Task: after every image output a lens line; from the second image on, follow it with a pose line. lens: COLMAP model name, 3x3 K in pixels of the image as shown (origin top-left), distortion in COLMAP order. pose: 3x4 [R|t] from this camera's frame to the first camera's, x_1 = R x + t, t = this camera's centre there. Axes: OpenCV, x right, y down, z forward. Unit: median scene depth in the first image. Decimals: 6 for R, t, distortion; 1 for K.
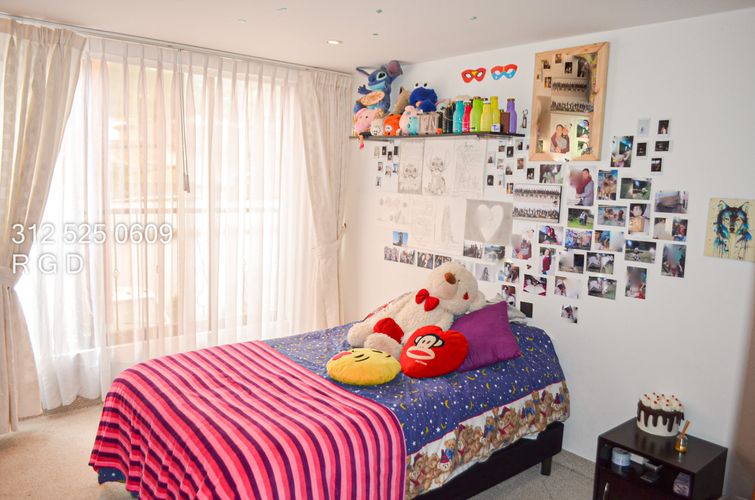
lens RADIAL K [[597.0, 0, 374.3], [0, 597.0, 251.1], [0, 0, 1]] dist [0.011695, -0.000215]
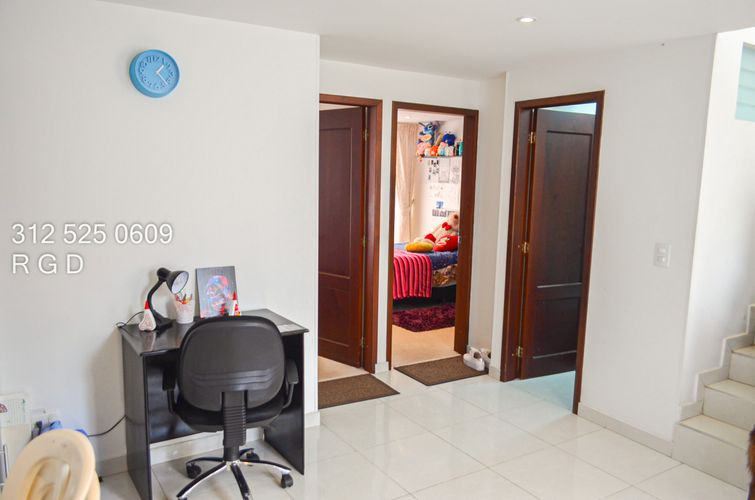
lens RADIAL K [[597.0, 0, 379.3], [0, 597.0, 250.8], [0, 0, 1]] dist [0.011695, -0.000215]
pose [[0.993384, 0.002145, -0.114818, 0.102426], [-0.002465, 0.999993, -0.002646, 0.201573], [0.114811, 0.002911, 0.993383, -1.503080]]
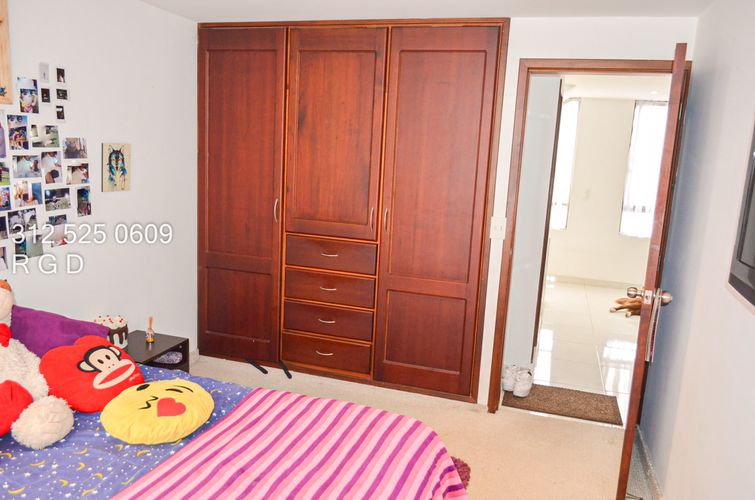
lens RADIAL K [[597.0, 0, 377.5], [0, 597.0, 248.4], [0, 0, 1]] dist [0.011695, -0.000215]
pose [[-0.551477, -0.206662, 0.808186, -0.651126], [0.036907, 0.961833, 0.271135, -0.164989], [-0.833373, 0.179352, -0.522802, 1.041491]]
